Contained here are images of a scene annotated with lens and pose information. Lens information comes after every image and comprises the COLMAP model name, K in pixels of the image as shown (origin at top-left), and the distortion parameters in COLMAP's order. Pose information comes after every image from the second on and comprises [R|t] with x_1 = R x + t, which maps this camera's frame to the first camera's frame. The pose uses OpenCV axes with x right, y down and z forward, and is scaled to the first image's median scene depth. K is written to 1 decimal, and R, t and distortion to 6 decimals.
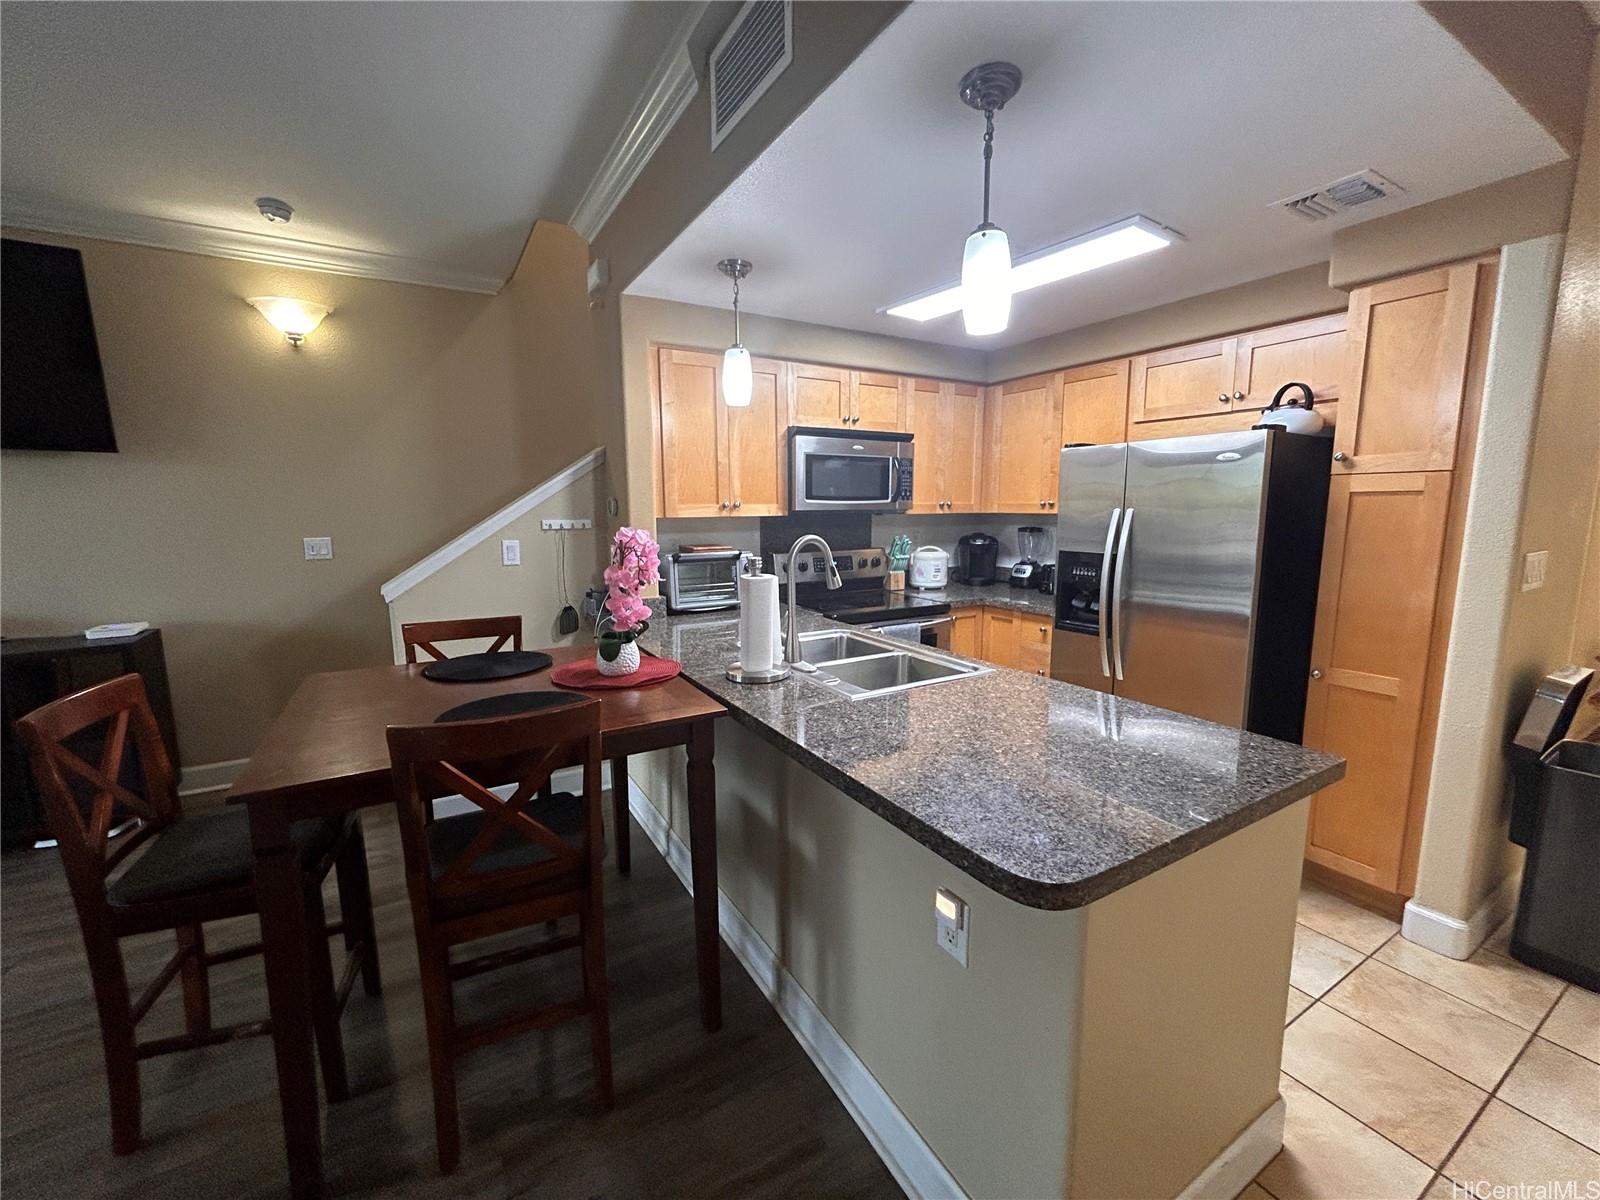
lens RADIAL K [[647.2, 0, 800.0], [0, 647.2, 600.0], [0, 0, 1]] dist [-0.000821, 0.000191]
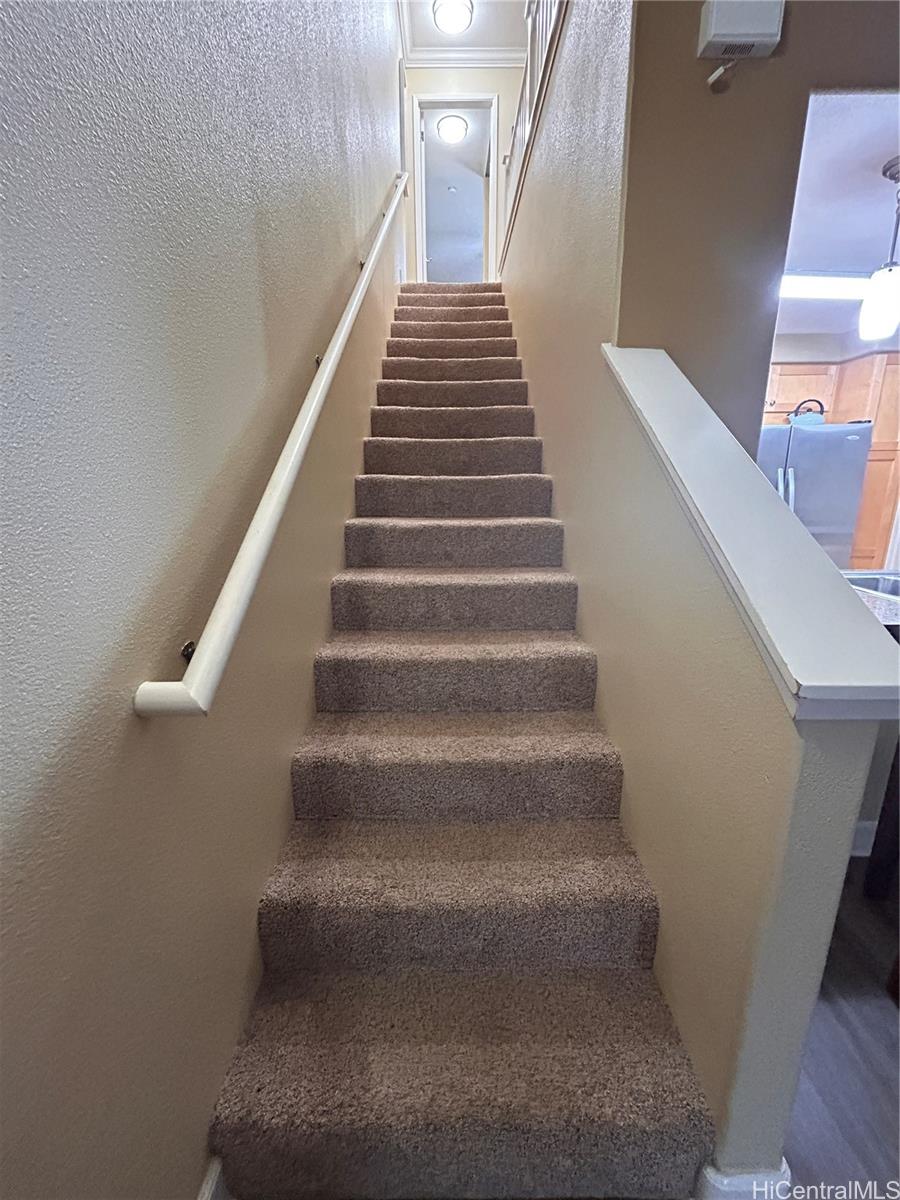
lens RADIAL K [[485.4, 0, 450.0], [0, 485.4, 600.0], [0, 0, 1]] dist [-0.000821, 0.000191]
pose [[0.514043, -0.204171, 0.833111, -0.856679], [0.126234, 0.978690, 0.161960, -0.109149], [-0.848425, 0.021913, 0.528863, 0.961604]]
